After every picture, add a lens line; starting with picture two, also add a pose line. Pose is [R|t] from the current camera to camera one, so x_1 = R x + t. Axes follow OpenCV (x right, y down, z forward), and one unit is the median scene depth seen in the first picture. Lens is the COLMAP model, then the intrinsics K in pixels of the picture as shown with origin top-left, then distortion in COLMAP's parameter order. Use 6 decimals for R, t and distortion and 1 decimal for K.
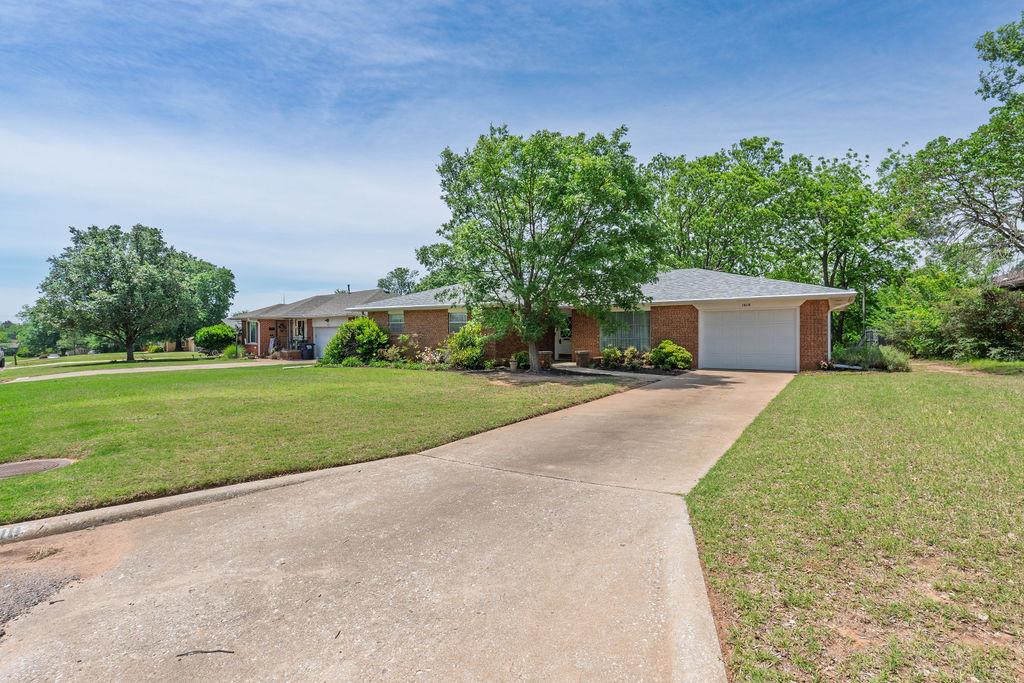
lens RADIAL K [[473.9, 0, 513.0], [0, 473.9, 338.7], [0, 0, 1]] dist [-0.006033, -0.000730]
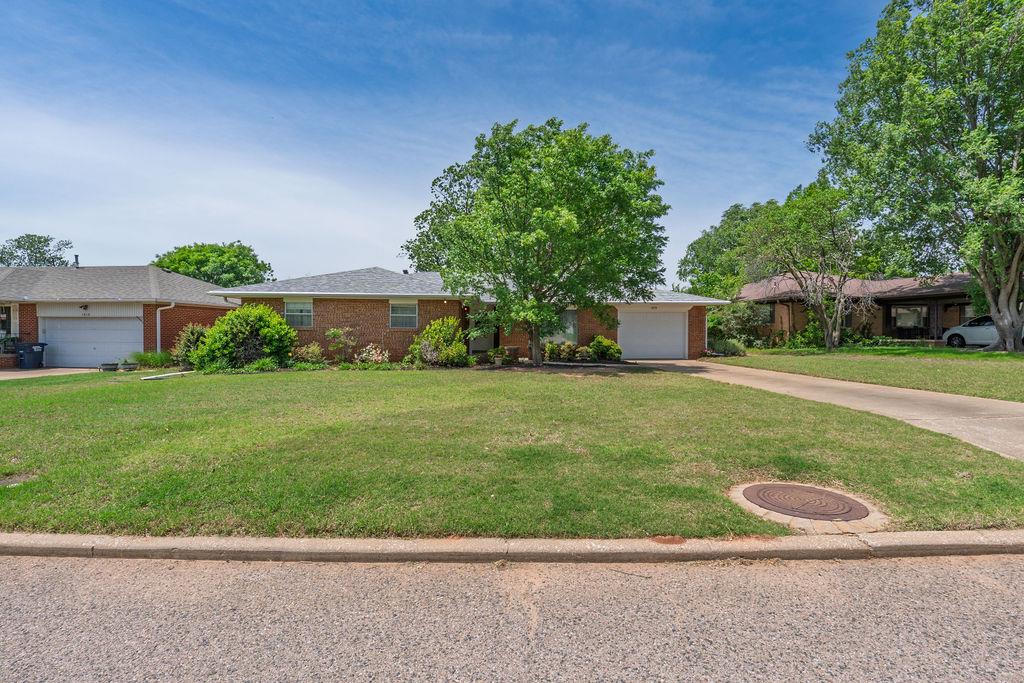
lens RADIAL K [[473.9, 0, 512.8], [0, 473.9, 340.1], [0, 0, 1]] dist [-0.006033, -0.000730]
pose [[0.768125, -0.002352, 0.640296, -0.506961], [0.004451, 0.999989, -0.001667, 0.013093], [-0.640285, 0.004130, 0.768127, 0.209971]]
